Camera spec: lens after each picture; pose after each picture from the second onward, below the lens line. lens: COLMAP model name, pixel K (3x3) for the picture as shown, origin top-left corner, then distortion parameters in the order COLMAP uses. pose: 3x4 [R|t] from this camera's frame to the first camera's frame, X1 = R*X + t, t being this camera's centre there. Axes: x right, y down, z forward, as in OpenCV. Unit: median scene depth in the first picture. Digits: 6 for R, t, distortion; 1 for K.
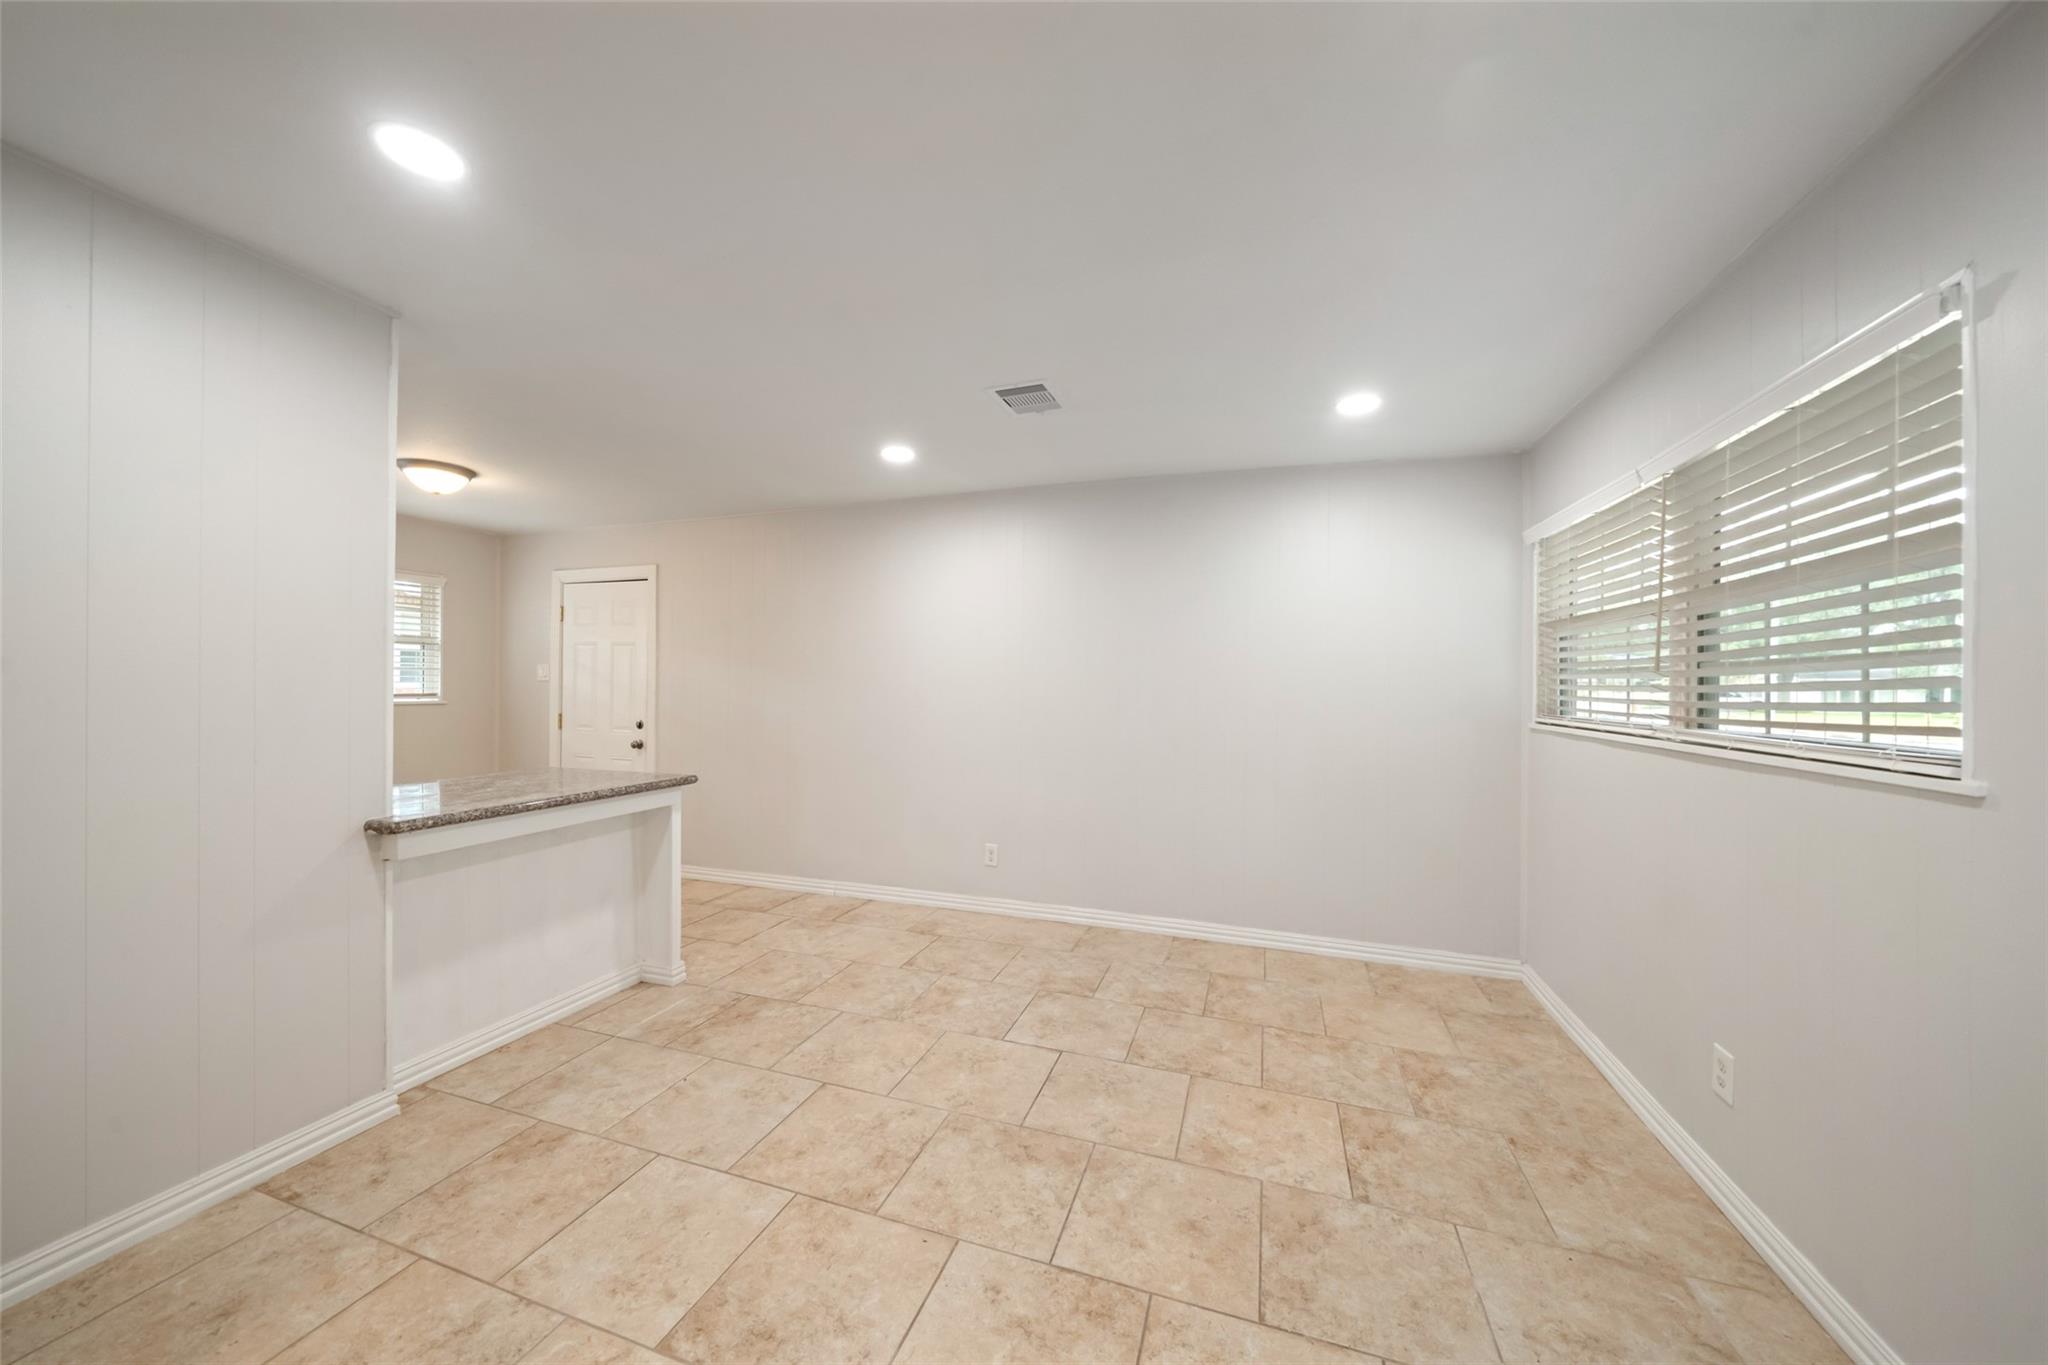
lens RADIAL K [[707.2, 0, 1026.2], [0, 707.2, 684.0], [0, 0, 1]] dist [-0.004850, -0.000069]
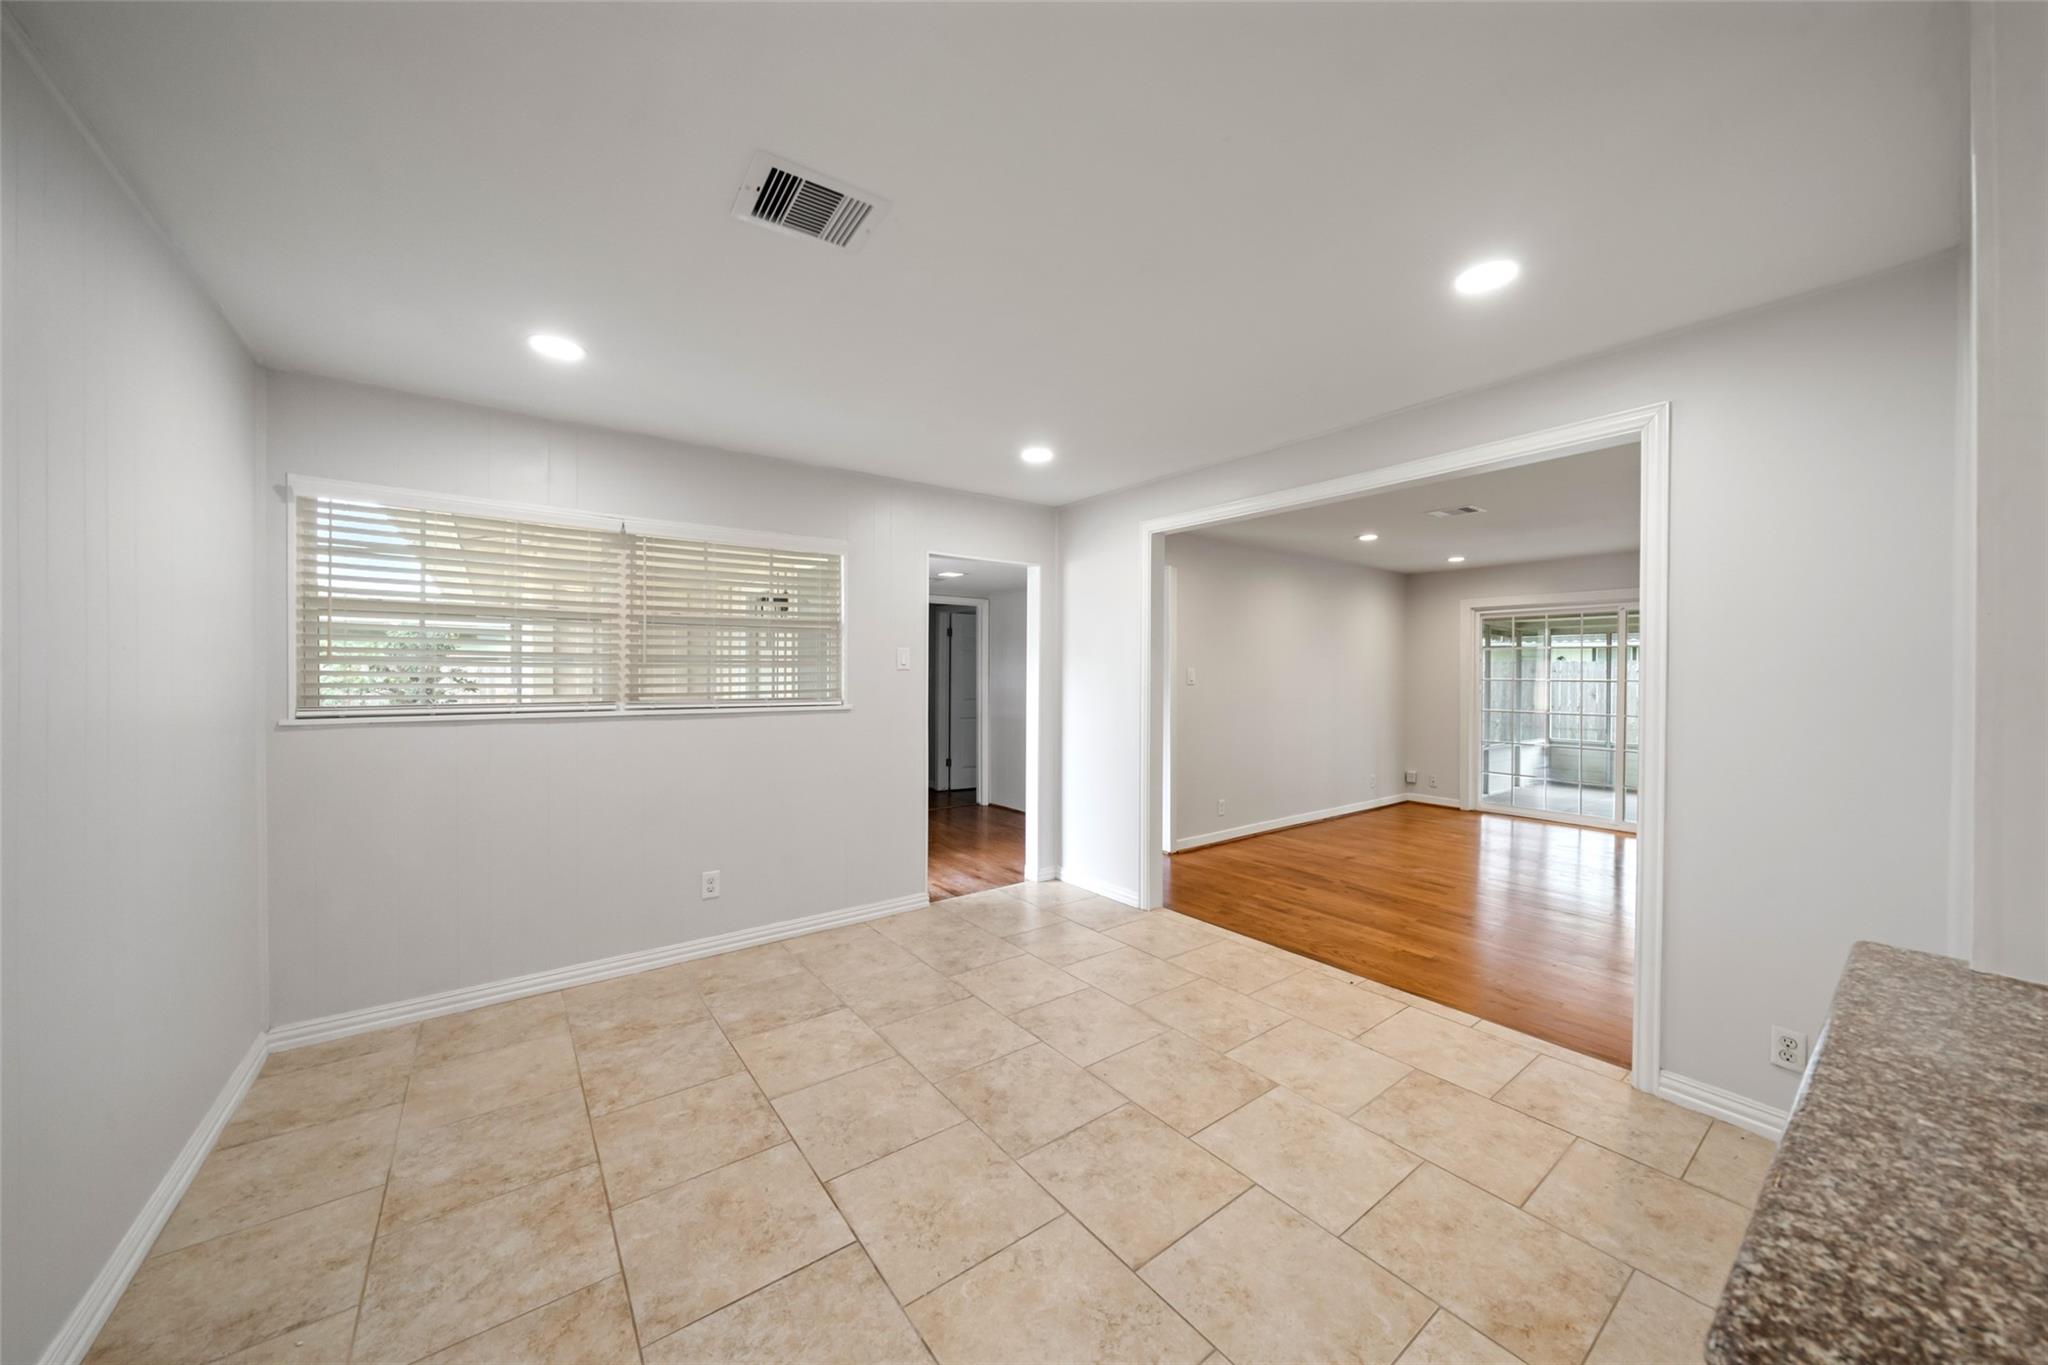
lens RADIAL K [[706.5, 0, 1027.3], [0, 706.5, 676.4], [0, 0, 1]] dist [-0.002650, -0.000037]
pose [[-0.826165, -0.012999, 0.563279, -0.540882], [-0.011885, 0.999913, 0.005644, -0.009980], [-0.563303, -0.002032, -0.826248, 1.523528]]
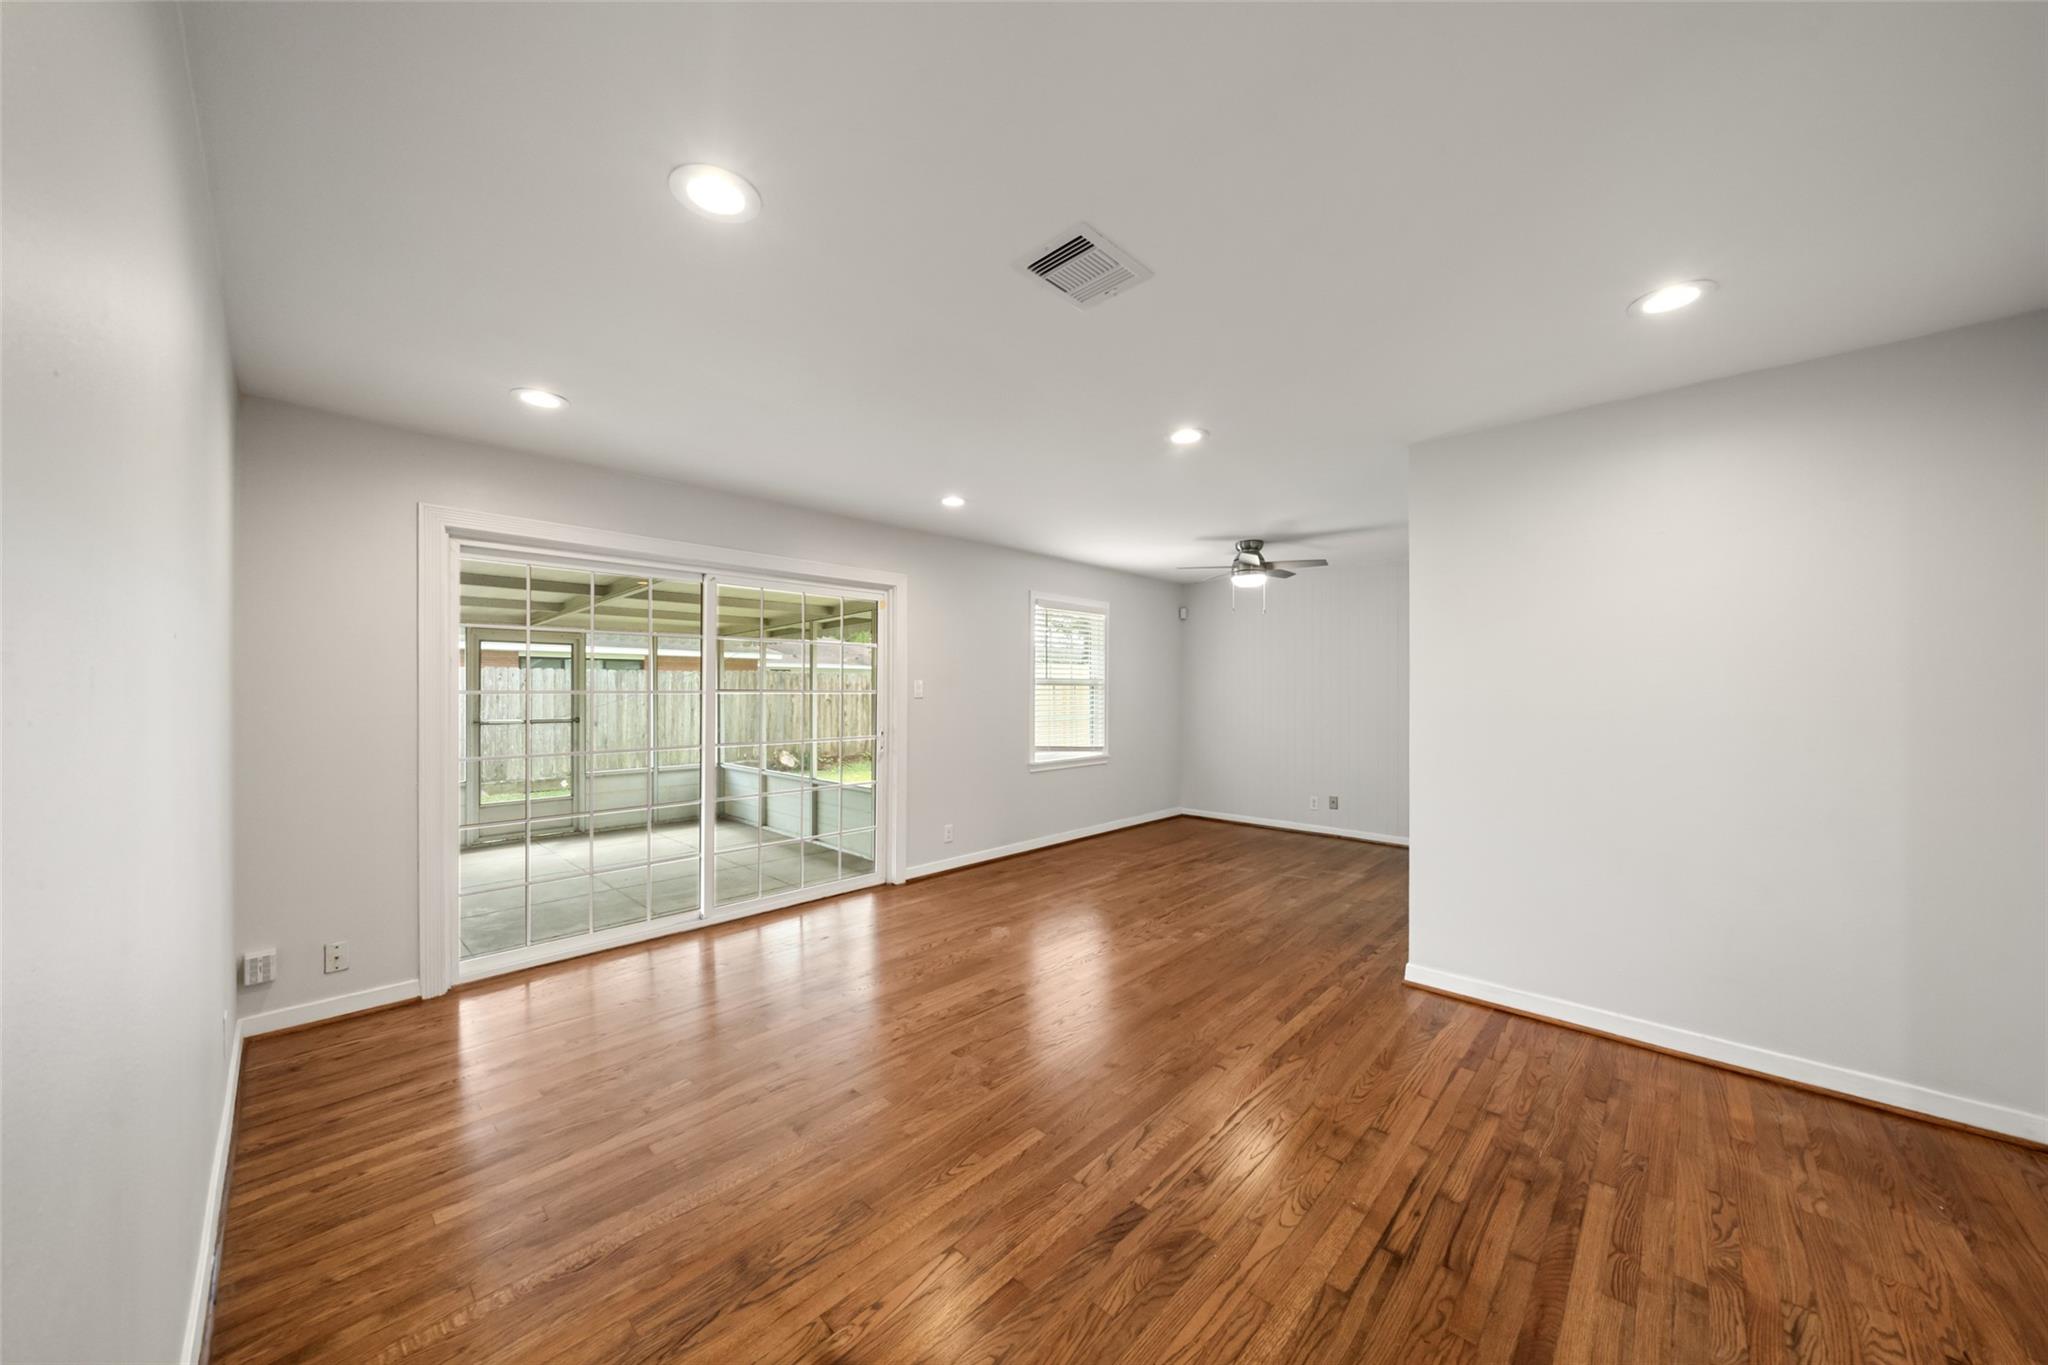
lens RADIAL K [[709.1, 0, 1031.8], [0, 709.1, 685.8], [0, 0, 1]] dist [-0.005389, -0.000117]
pose [[-0.415464, -0.009712, -0.909558, 0.293680], [-0.001563, 0.999949, -0.009963, -0.001195], [0.909608, -0.002717, -0.415458, -0.409877]]
